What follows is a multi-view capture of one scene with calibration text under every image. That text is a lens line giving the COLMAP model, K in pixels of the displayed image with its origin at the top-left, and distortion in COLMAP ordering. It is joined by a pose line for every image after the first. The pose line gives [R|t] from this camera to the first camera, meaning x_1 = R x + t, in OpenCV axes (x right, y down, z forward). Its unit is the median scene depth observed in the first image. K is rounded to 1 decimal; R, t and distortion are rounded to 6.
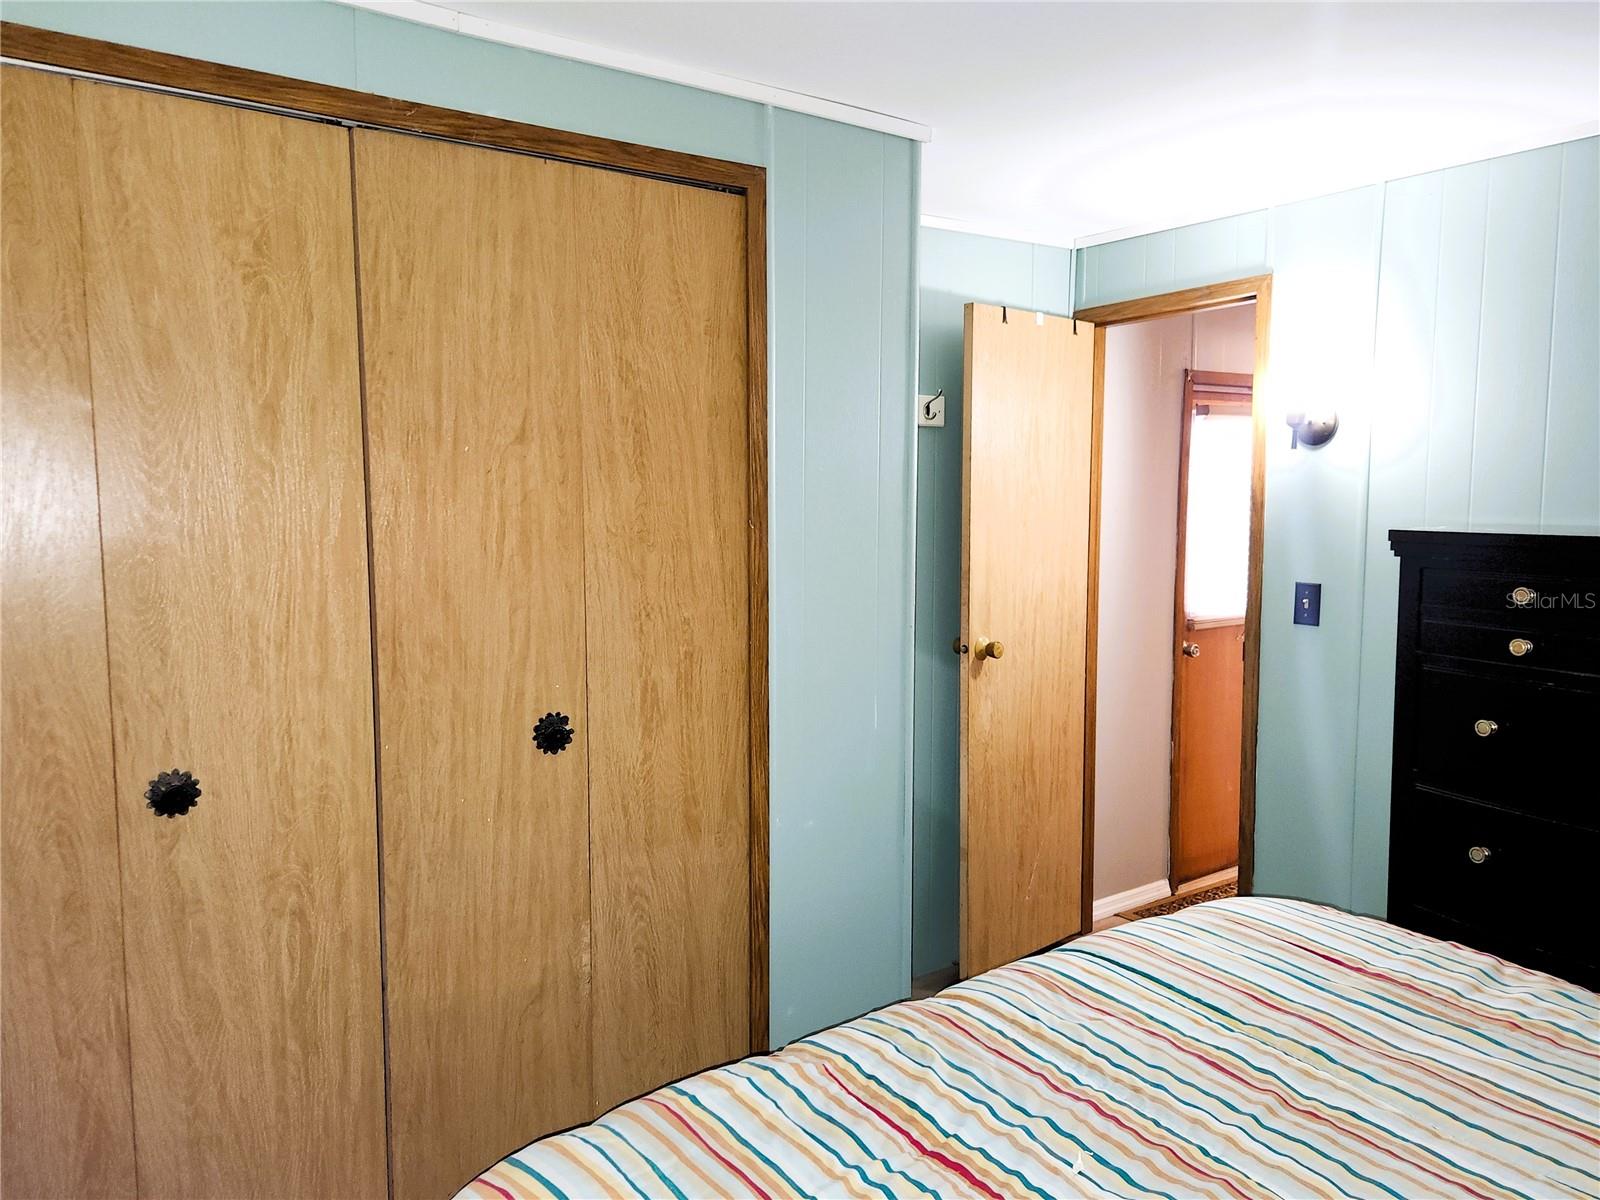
lens RADIAL K [[1145.0, 0, 800.0], [0, 1145.0, 600.0], [0, 0, 1]] dist [0.077984, -0.001599]
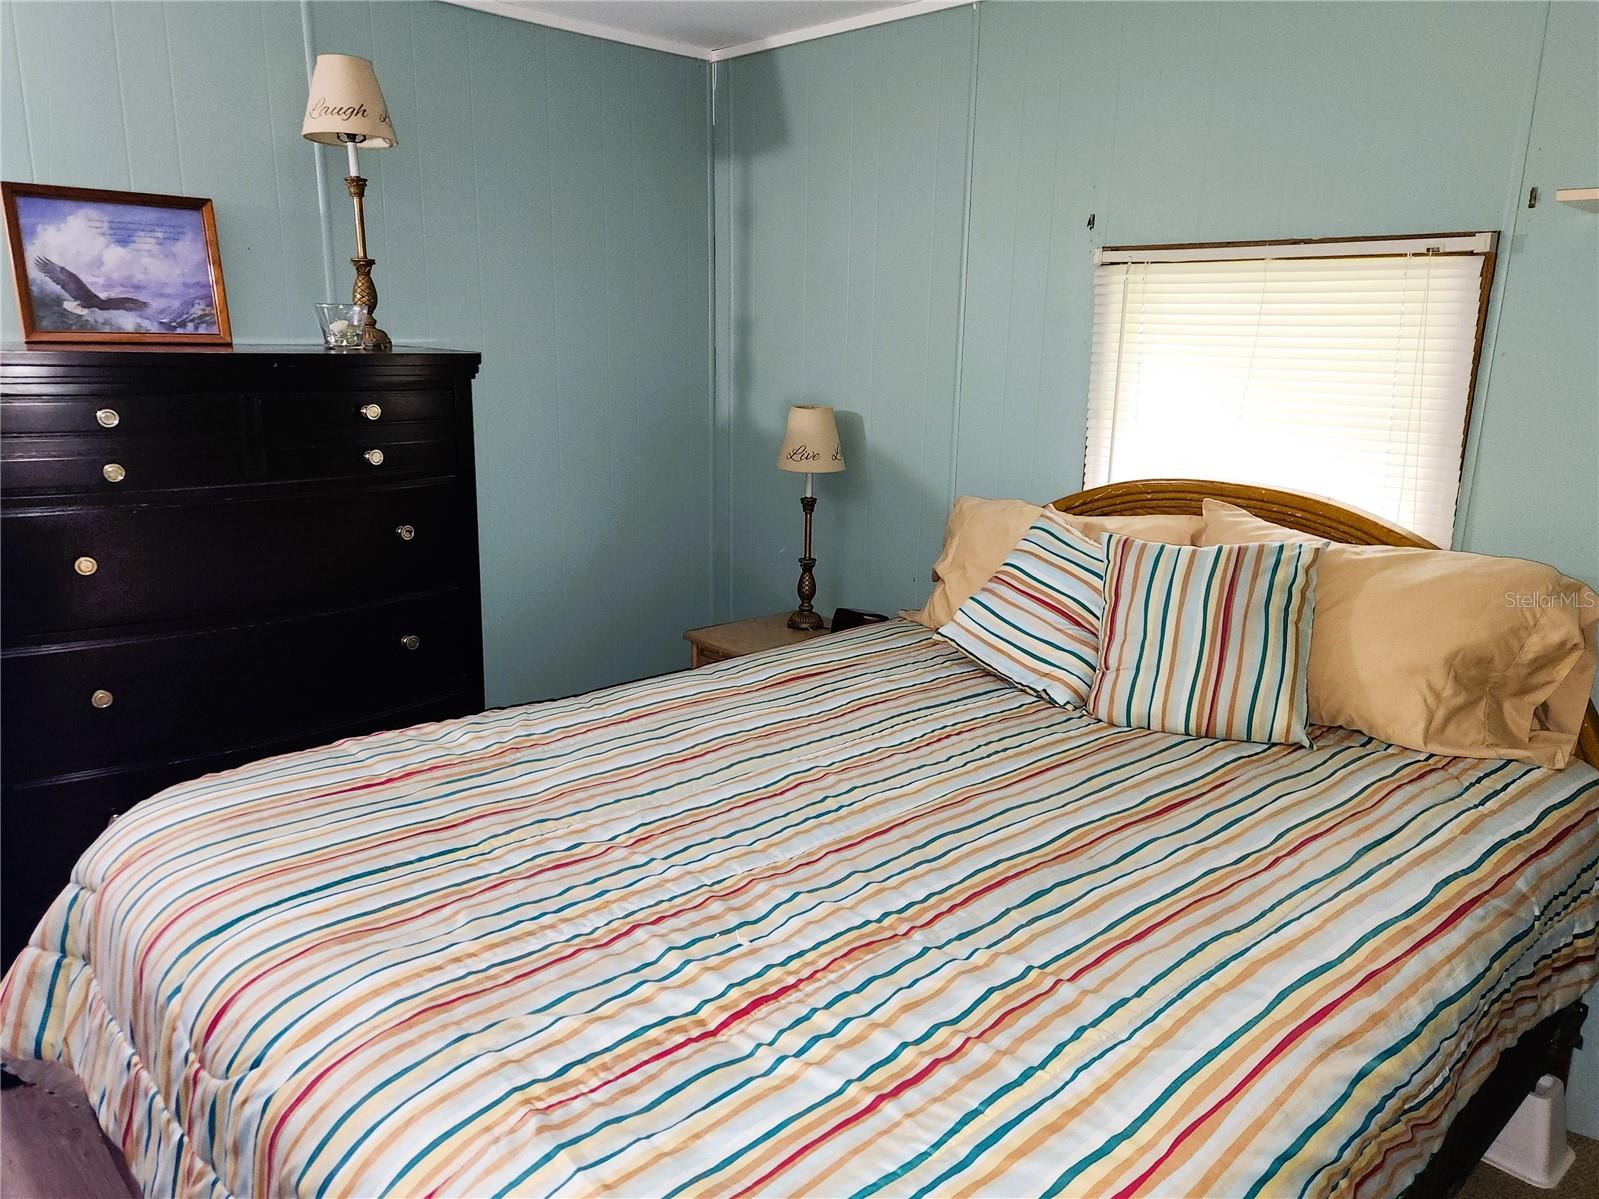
lens RADIAL K [[1144.3, 0, 799.5], [0, 1144.3, 599.5], [0, 0, 1]] dist [0.077984, -0.001599]
pose [[-0.147872, -0.221297, 0.963930, -0.588762], [0.067871, 0.970077, 0.233119, -0.063461], [-0.986675, 0.099895, -0.128427, 0.825966]]
